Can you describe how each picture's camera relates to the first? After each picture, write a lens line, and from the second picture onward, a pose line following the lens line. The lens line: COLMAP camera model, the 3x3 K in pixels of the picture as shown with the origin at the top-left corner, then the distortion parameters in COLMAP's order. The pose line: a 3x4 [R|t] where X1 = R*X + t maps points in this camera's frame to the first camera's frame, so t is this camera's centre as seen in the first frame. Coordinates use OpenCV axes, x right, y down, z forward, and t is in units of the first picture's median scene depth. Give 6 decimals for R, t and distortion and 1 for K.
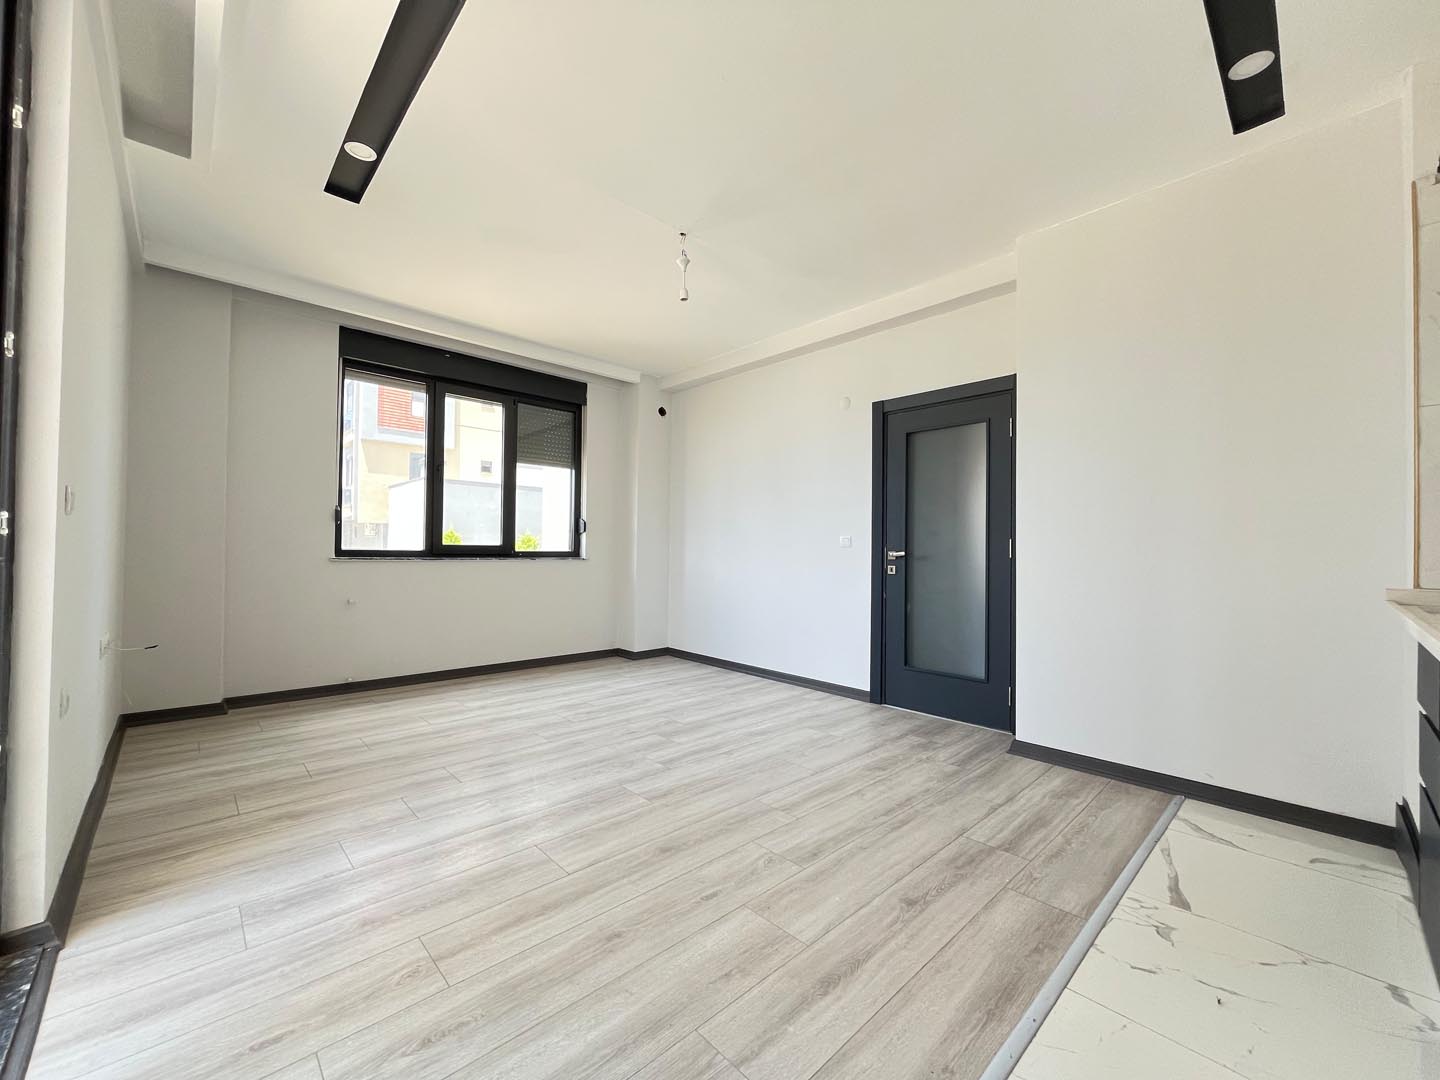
lens RADIAL K [[581.1, 0, 718.8], [0, 581.1, 541.3], [0, 0, 1]] dist [-0.003389, -0.000209]
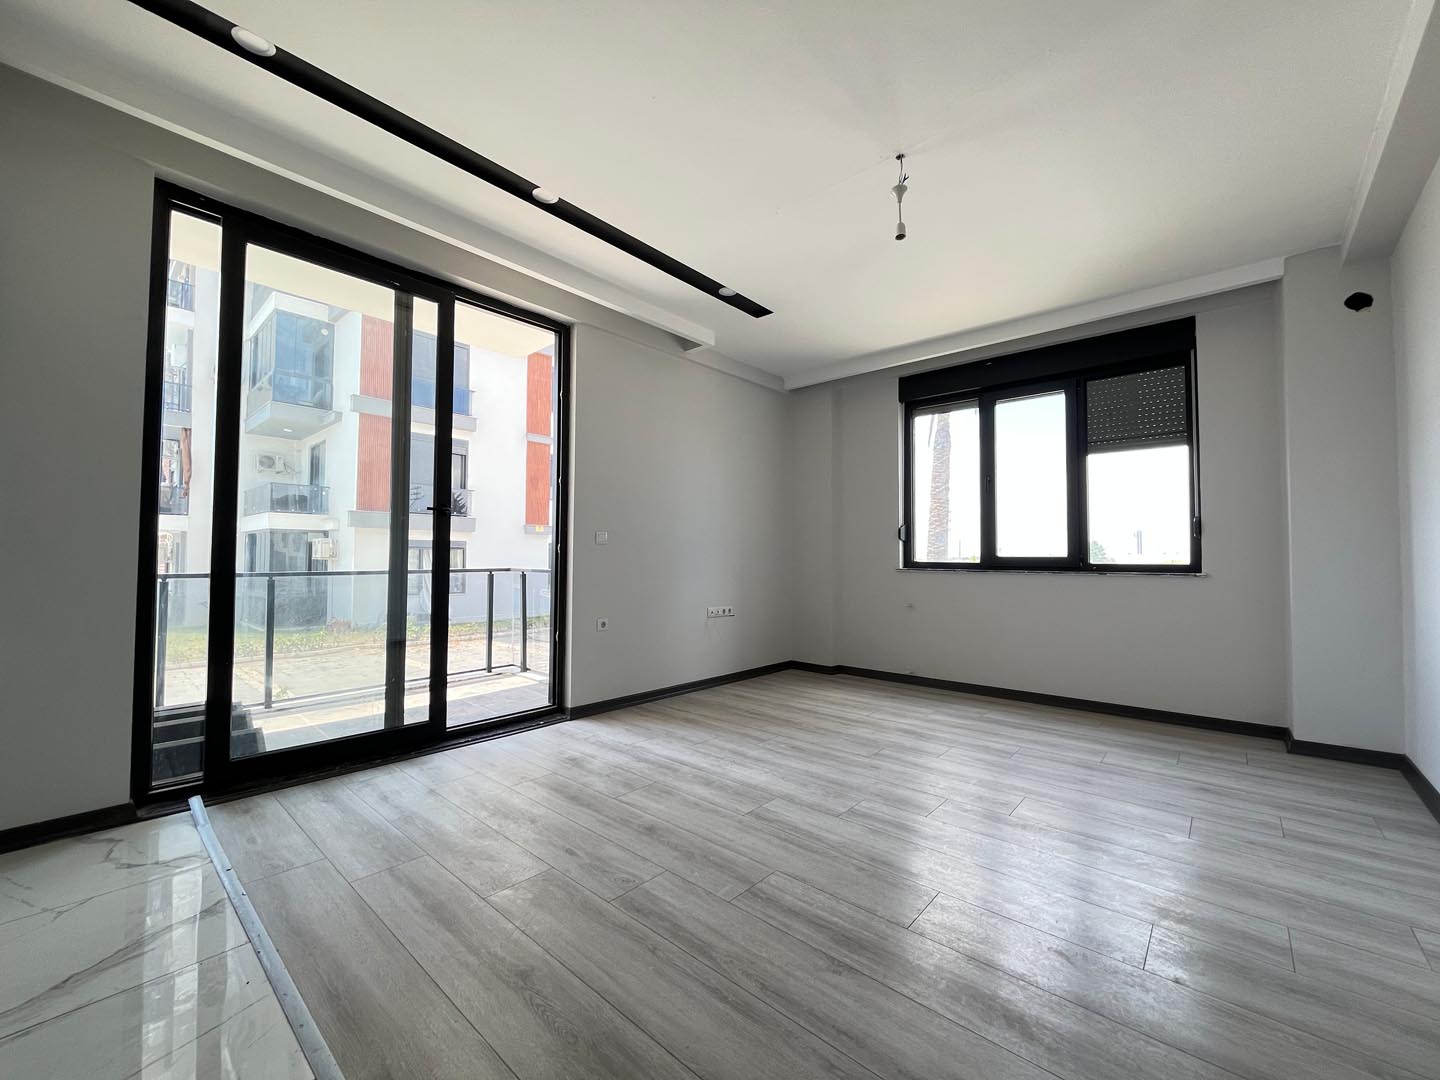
lens RADIAL K [[581.1, 0, 718.8], [0, 581.1, 541.3], [0, 0, 1]] dist [-0.003389, -0.000209]
pose [[0.092023, -0.042661, -0.994843, 0.638421], [0.008991, 0.999077, -0.042011, 0.023530], [0.995716, -0.005078, 0.092322, 0.638522]]
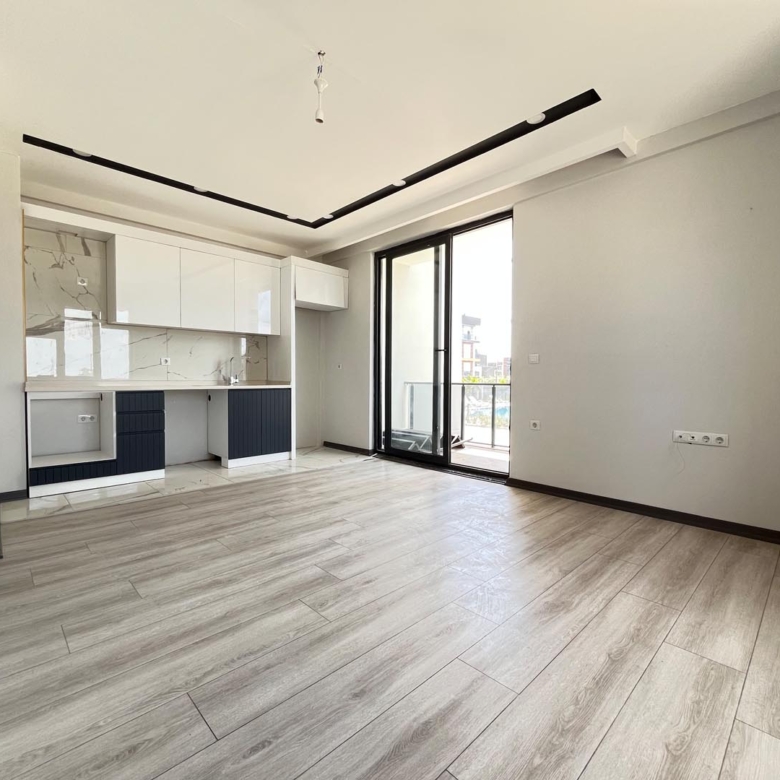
lens RADIAL K [[422.7, 0, 390.0], [0, 422.7, 390.0], [0, 0, 1]] dist [0.003254, 0.001004]
pose [[-0.999799, -0.017331, -0.010081, -0.173207], [-0.017491, 0.999720, 0.015937, 0.036392], [0.009802, 0.016110, -0.999822, 1.642273]]
